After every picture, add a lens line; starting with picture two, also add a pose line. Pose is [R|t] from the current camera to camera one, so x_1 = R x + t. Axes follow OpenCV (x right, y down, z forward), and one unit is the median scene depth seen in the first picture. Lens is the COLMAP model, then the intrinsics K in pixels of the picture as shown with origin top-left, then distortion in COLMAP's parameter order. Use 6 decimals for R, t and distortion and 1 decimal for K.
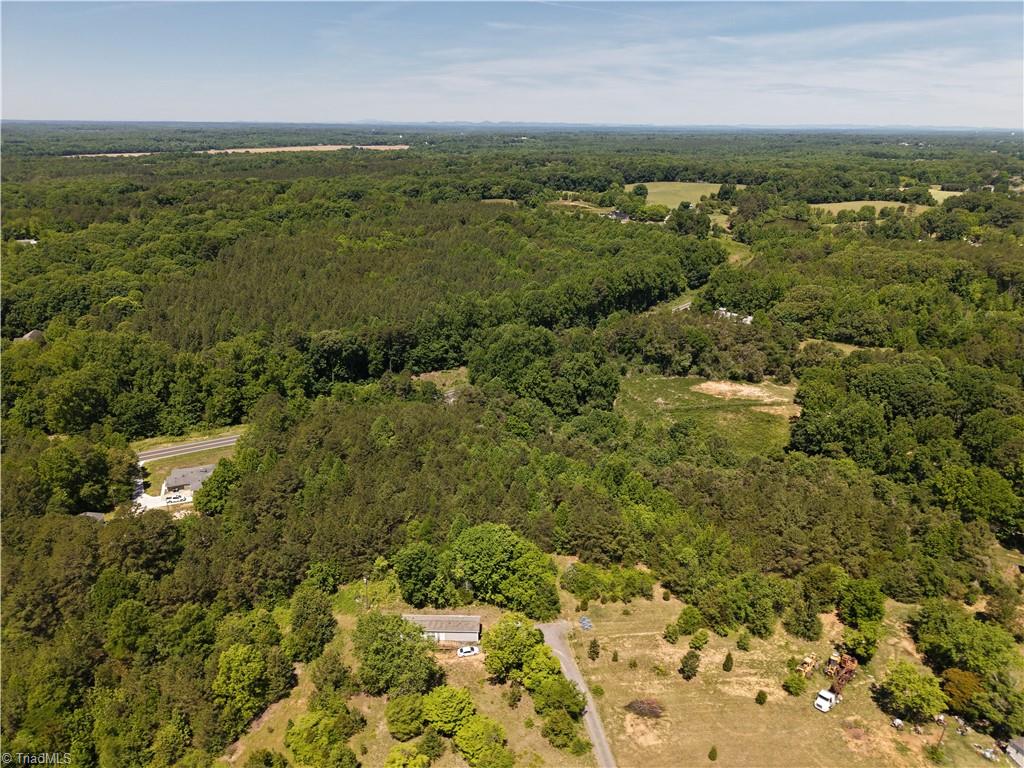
lens RADIAL K [[691.1, 0, 514.7], [0, 691.1, 386.0], [0, 0, 1]] dist [0.019904, -0.020905]
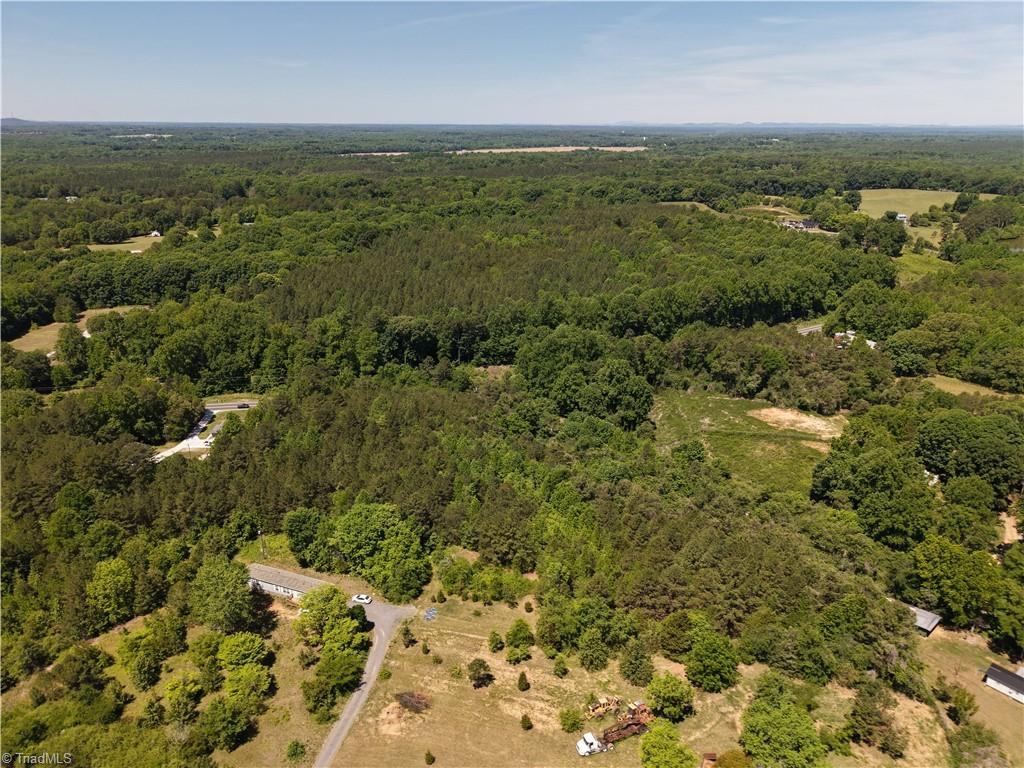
lens RADIAL K [[691.1, 0, 507.0], [0, 691.1, 385.4], [0, 0, 1]] dist [0.019904, -0.020905]
pose [[0.939141, 0.117316, -0.322879, 0.231973], [-0.118182, 0.992847, 0.016993, -0.009235], [0.322563, 0.022199, 0.946288, 0.032650]]
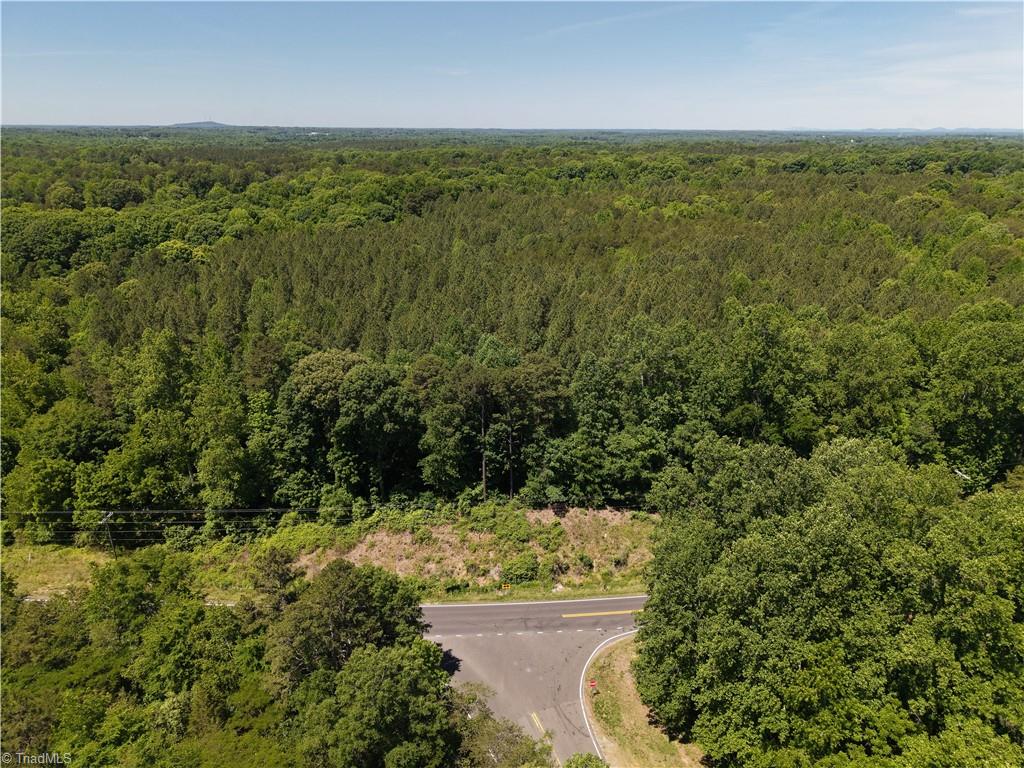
lens RADIAL K [[691.1, 0, 504.5], [0, 691.1, 386.9], [0, 0, 1]] dist [0.019904, -0.020905]
pose [[0.842951, 0.182749, -0.506001, 0.004454], [-0.187318, 0.981384, 0.042386, -0.090332], [0.504328, 0.059054, 0.861491, 0.689813]]
